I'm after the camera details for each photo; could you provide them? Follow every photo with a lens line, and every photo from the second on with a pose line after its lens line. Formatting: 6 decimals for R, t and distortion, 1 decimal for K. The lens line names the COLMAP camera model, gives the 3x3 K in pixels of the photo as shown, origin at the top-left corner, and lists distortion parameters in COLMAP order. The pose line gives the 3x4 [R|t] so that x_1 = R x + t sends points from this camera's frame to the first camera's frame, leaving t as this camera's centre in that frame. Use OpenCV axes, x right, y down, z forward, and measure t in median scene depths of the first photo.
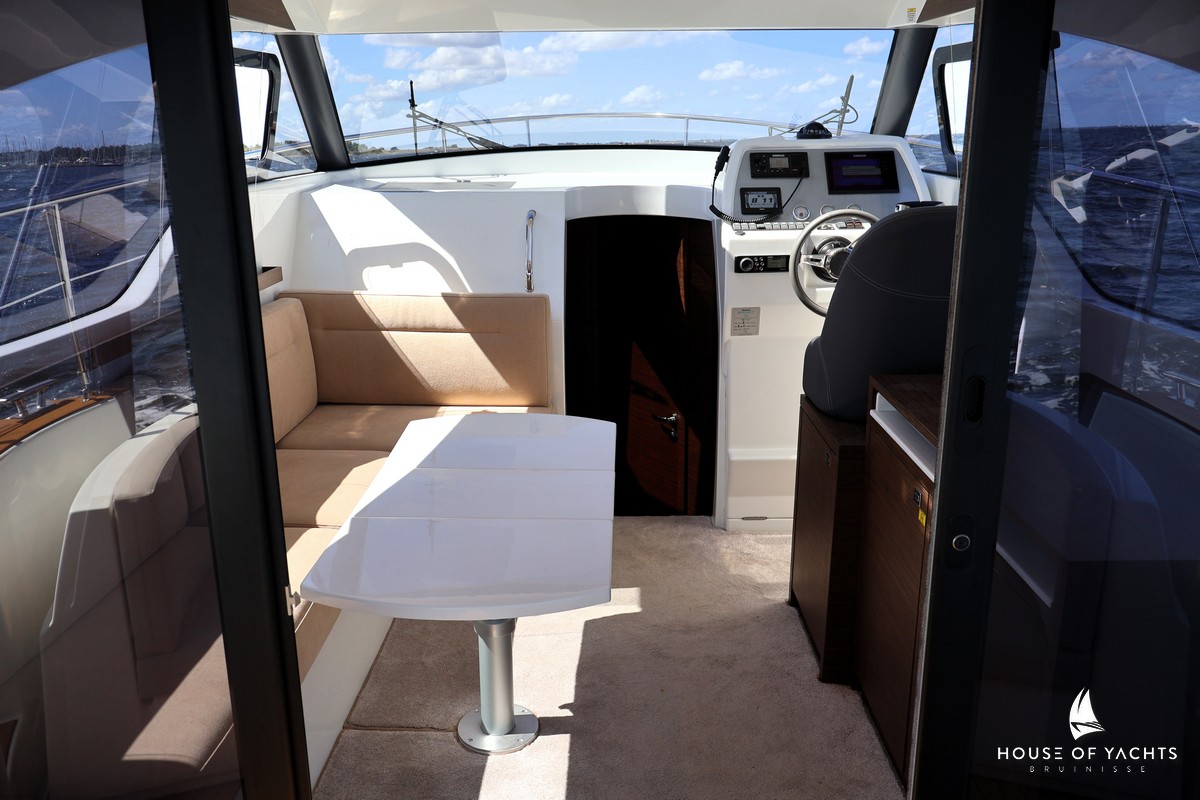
lens RADIAL K [[1006.2, 0, 600.0], [0, 1006.2, 400.0], [0, 0, 1]] dist [0.001791, 0.002970]
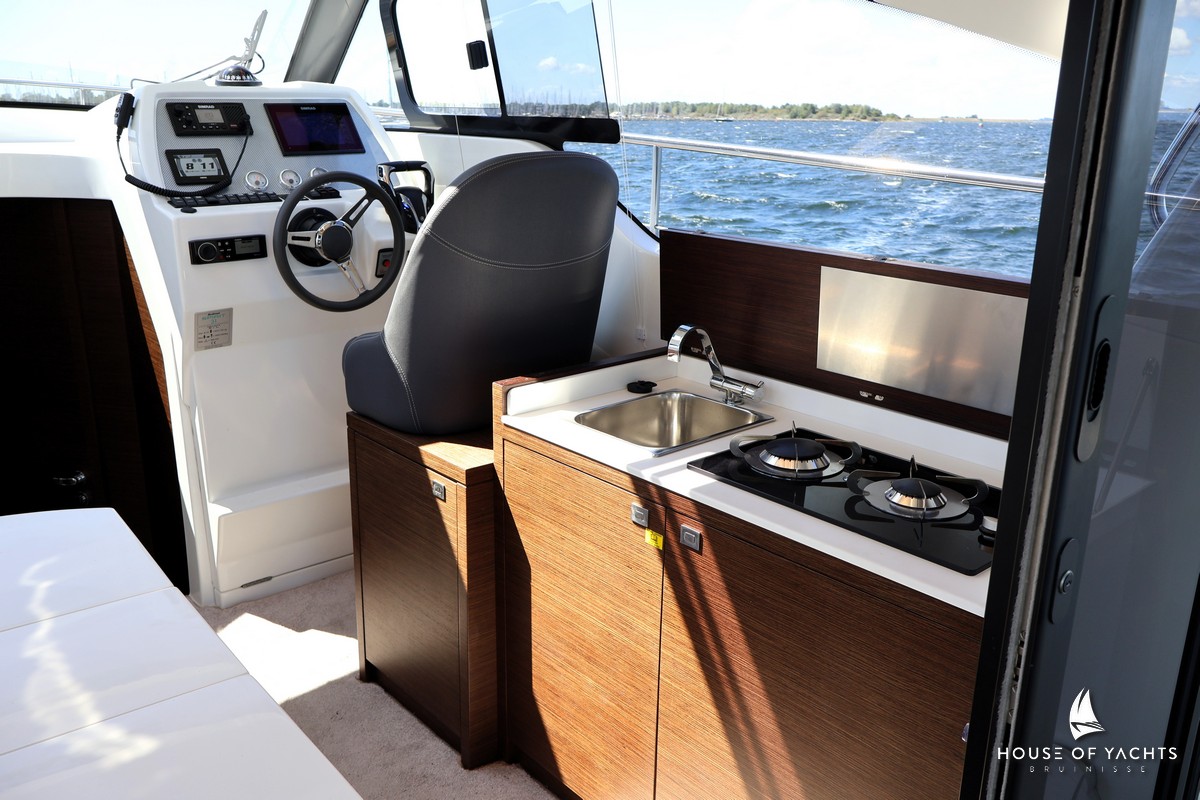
lens RADIAL K [[1006.2, 0, 600.0], [0, 1006.2, 400.0], [0, 0, 1]] dist [0.001791, 0.002970]
pose [[0.755215, -0.167676, 0.633668, -0.116338], [0.162989, 0.984402, 0.066232, -0.029121], [-0.634890, 0.053262, 0.770765, 0.247712]]
